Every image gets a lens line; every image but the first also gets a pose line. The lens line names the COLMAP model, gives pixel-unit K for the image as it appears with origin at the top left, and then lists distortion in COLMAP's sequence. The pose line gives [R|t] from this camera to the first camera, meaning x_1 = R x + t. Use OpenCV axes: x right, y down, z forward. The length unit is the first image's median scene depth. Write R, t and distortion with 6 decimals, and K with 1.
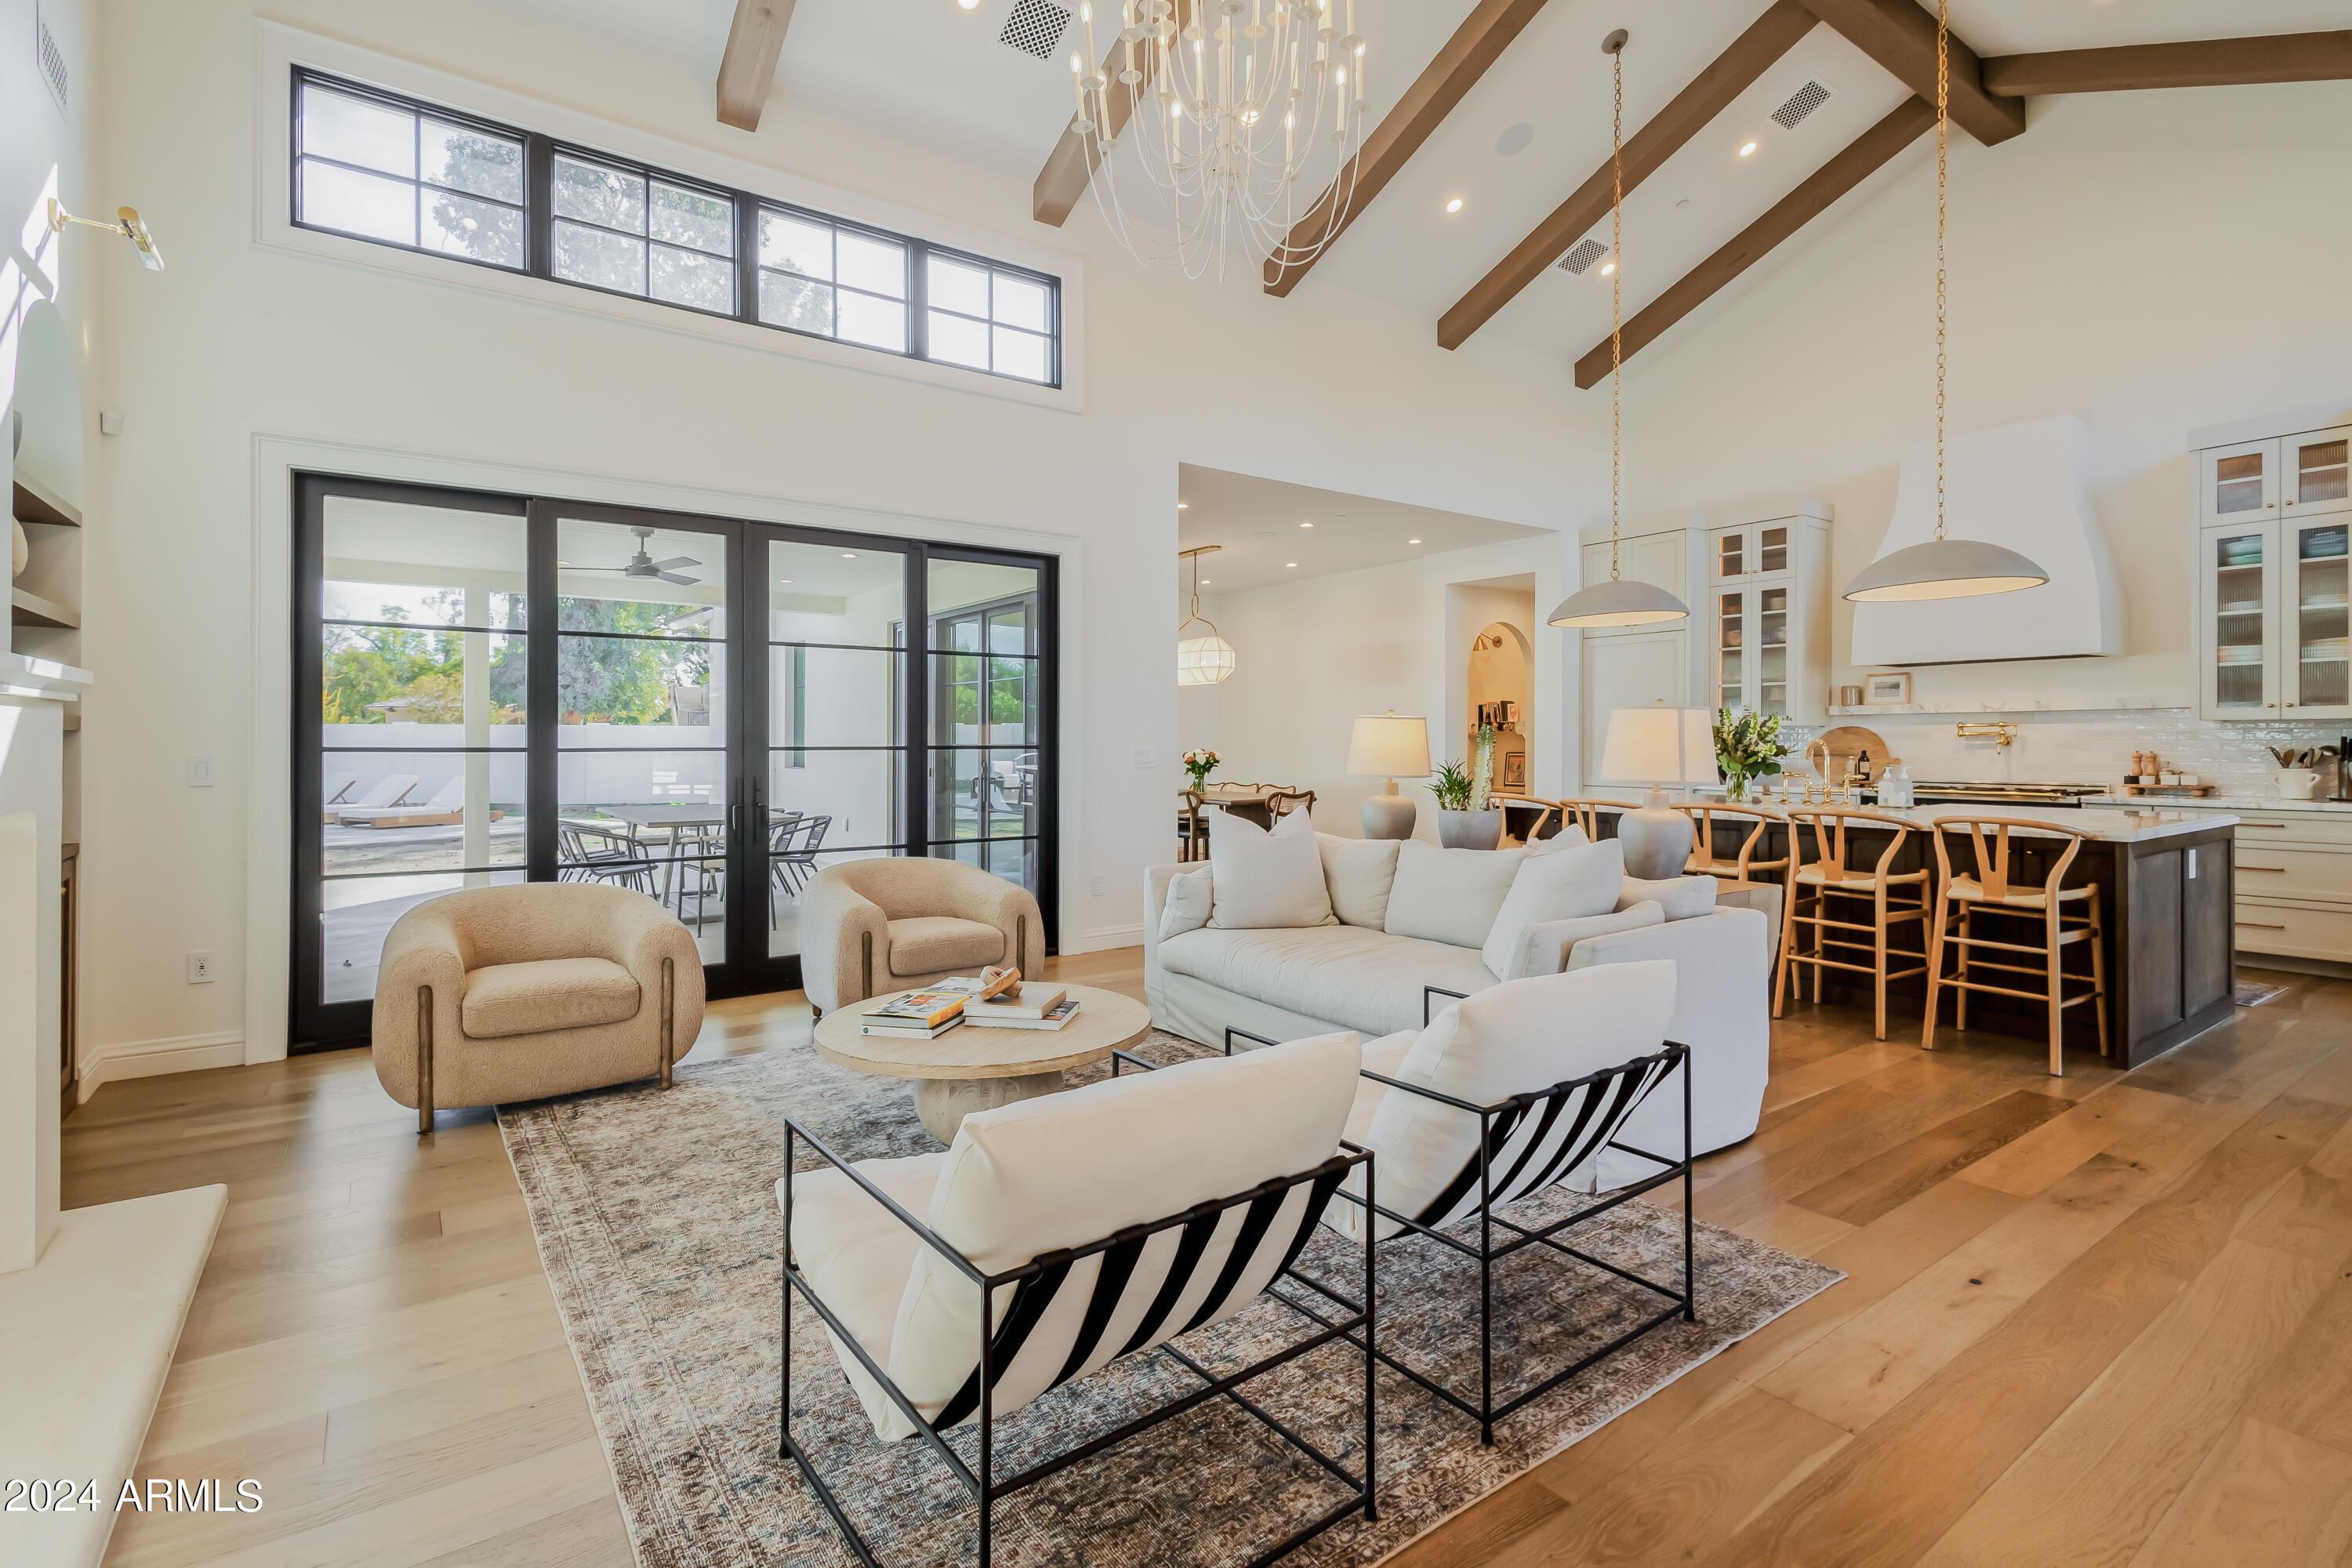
lens RADIAL K [[1090.8, 0, 1130.0], [0, 1090.8, 739.6], [0, 0, 1]] dist [0.005604, -0.001387]
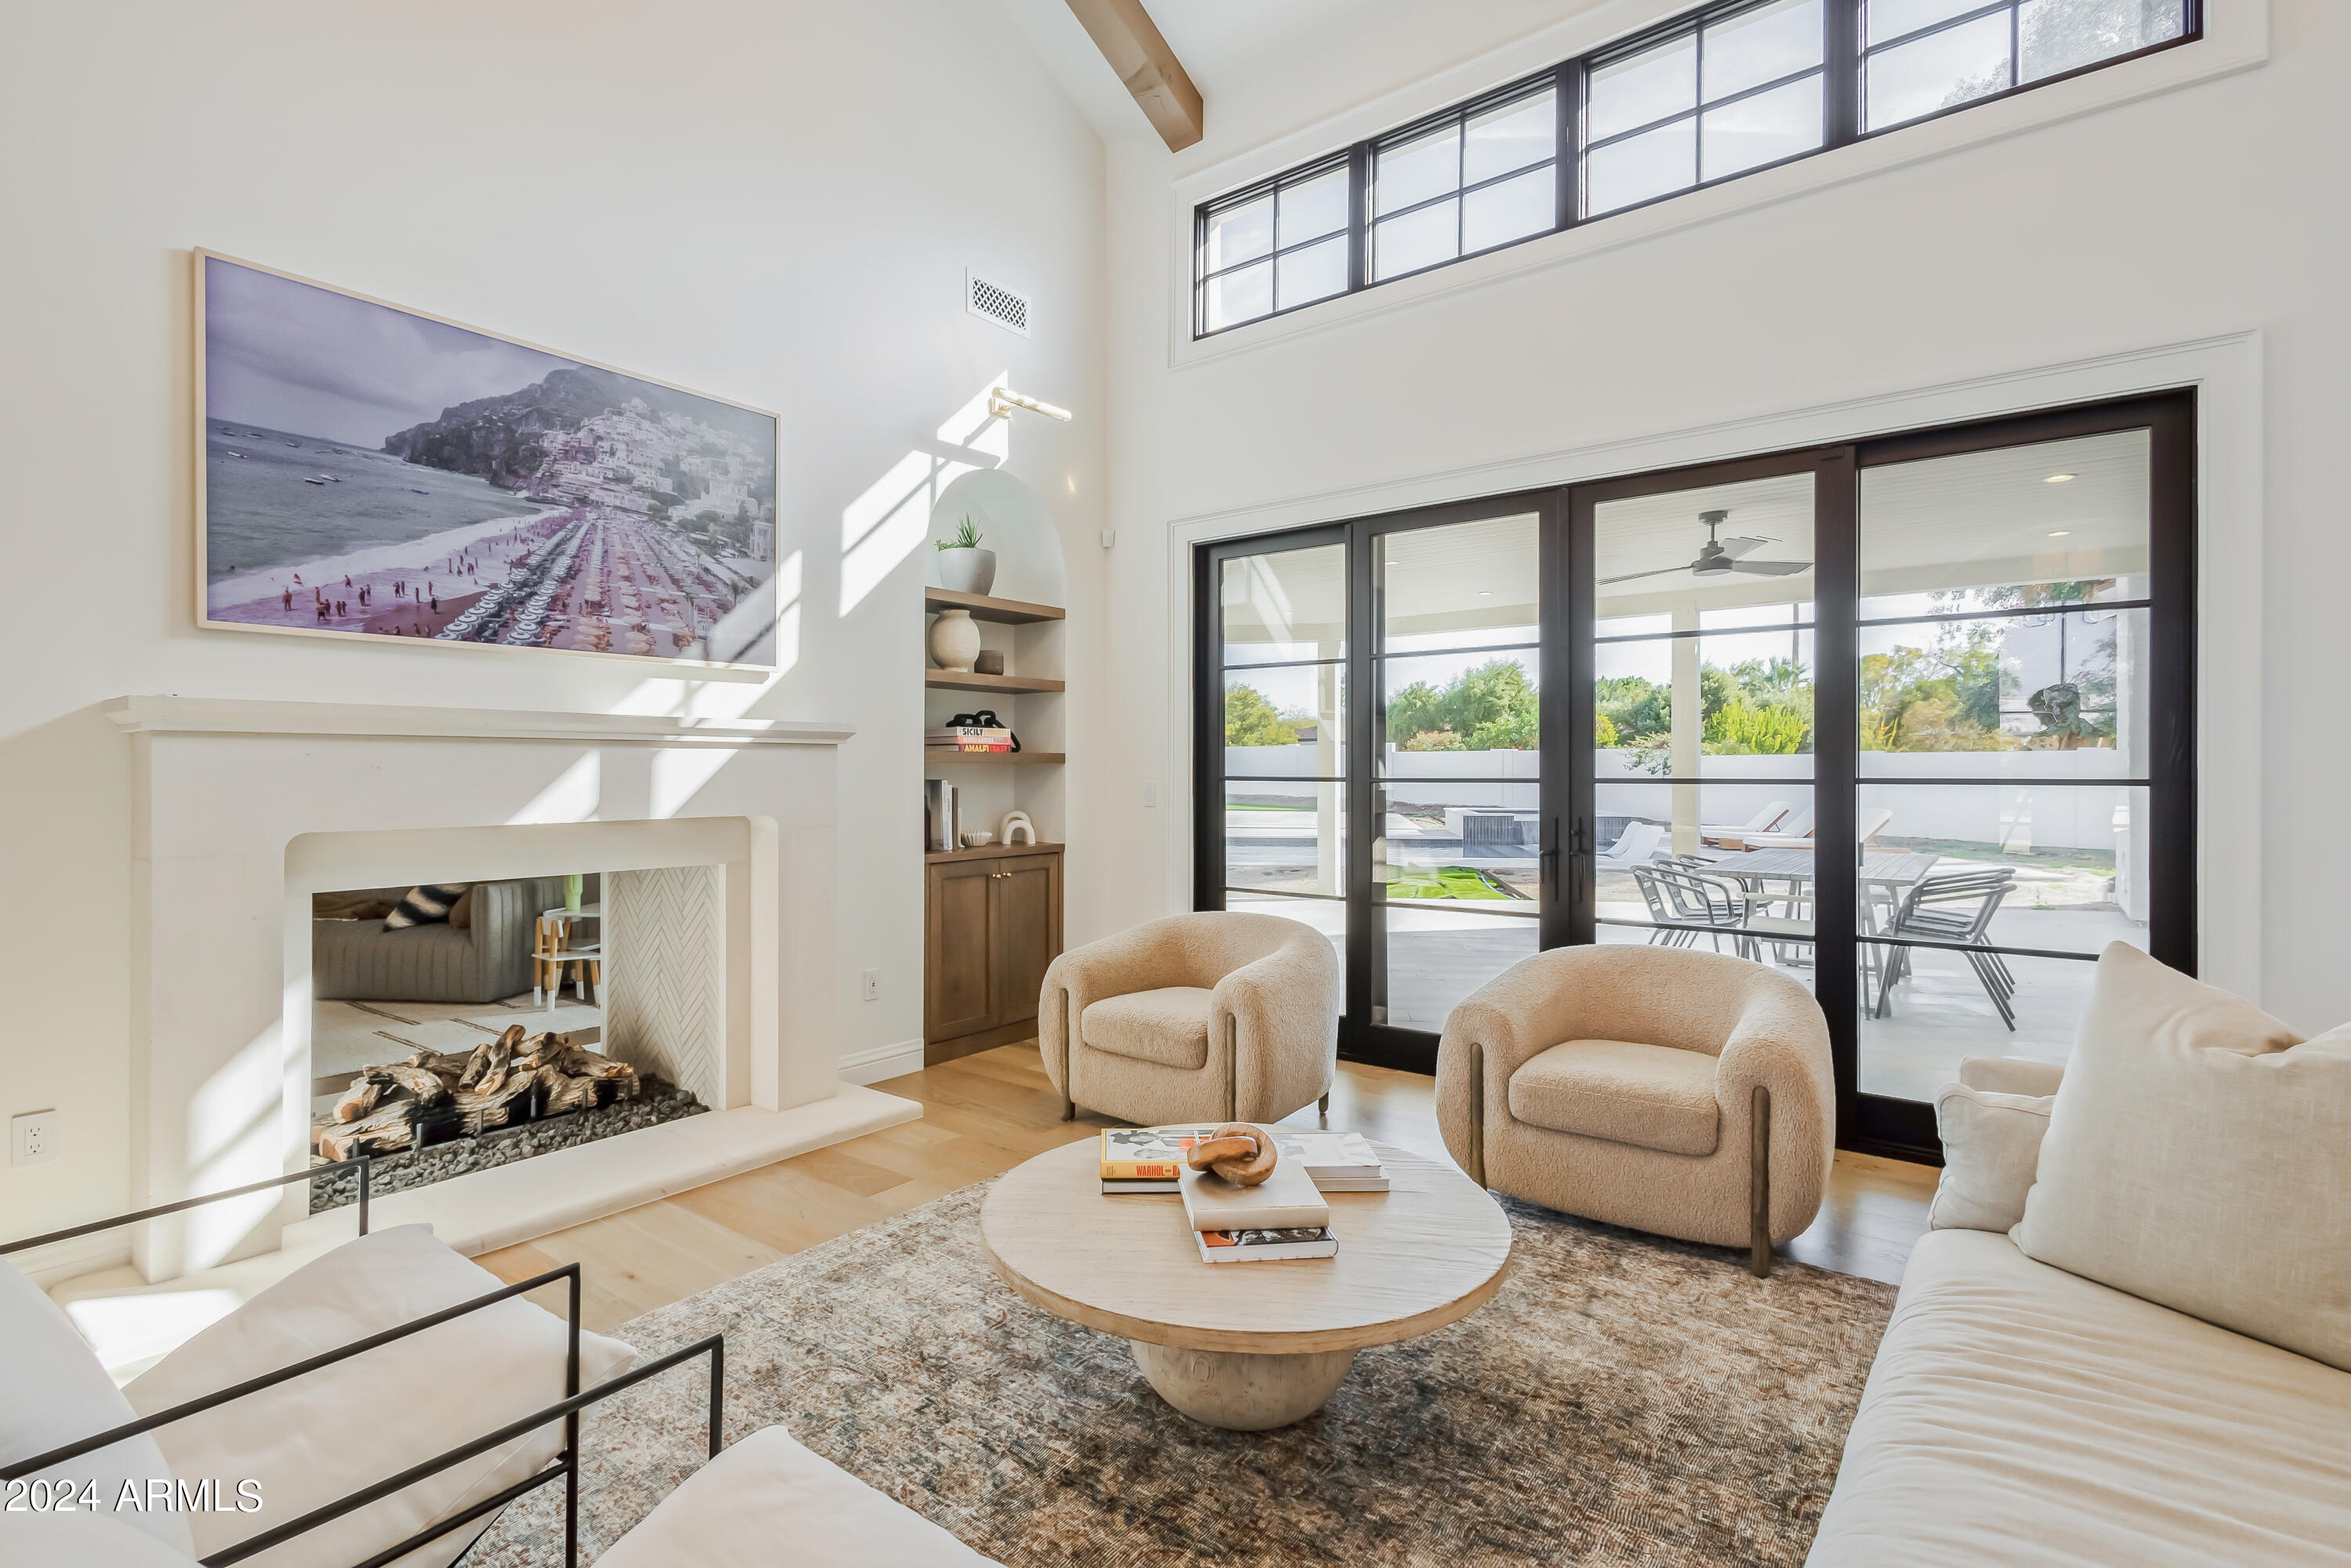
lens RADIAL K [[1090.4, 0, 1160.7], [0, 1090.4, 768.8], [0, 0, 1]] dist [0.005604, -0.001387]
pose [[0.317342, -0.001551, -0.948310, 0.296760], [0.000879, 0.999999, -0.001341, 0.001306], [0.948311, -0.000408, 0.317343, 0.484325]]
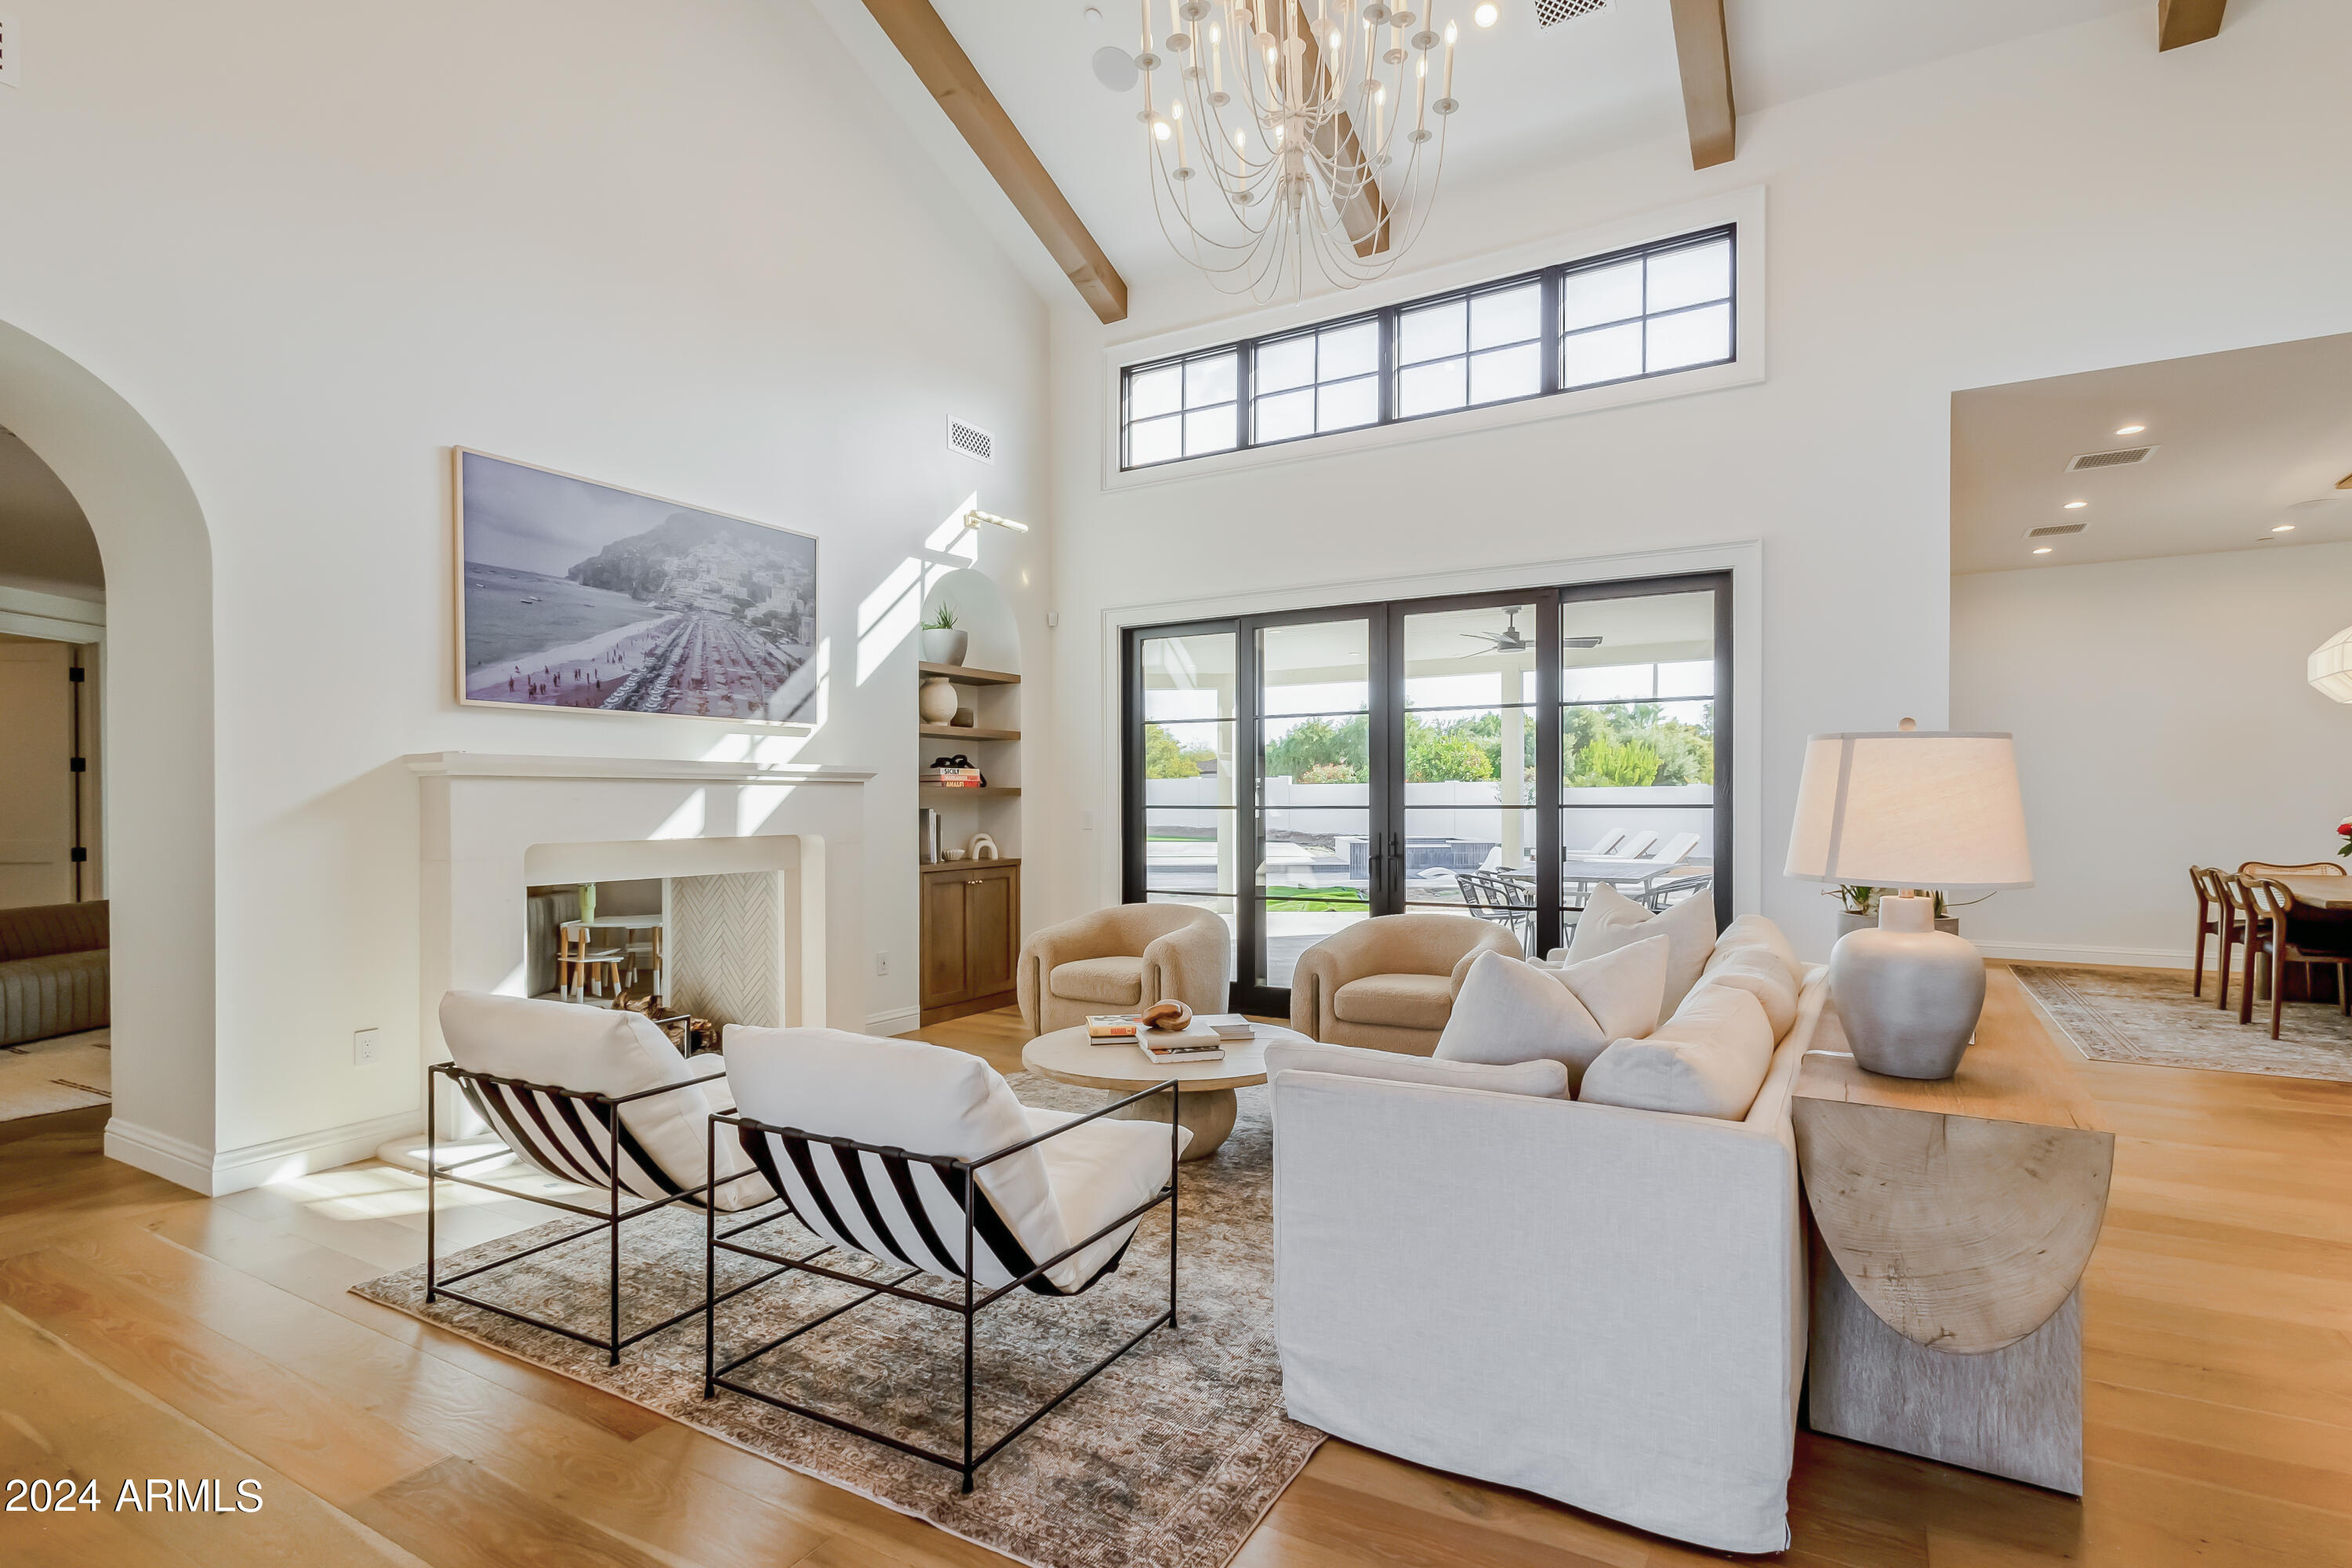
lens RADIAL K [[1090.8, 0, 1217.2], [0, 1090.8, 814.8], [0, 0, 1]] dist [0.005604, -0.001387]
pose [[0.448321, 0.008628, -0.893831, 0.577152], [0.003696, 0.999927, 0.011507, 0.003397], [0.893865, -0.008462, 0.448256, 0.346736]]
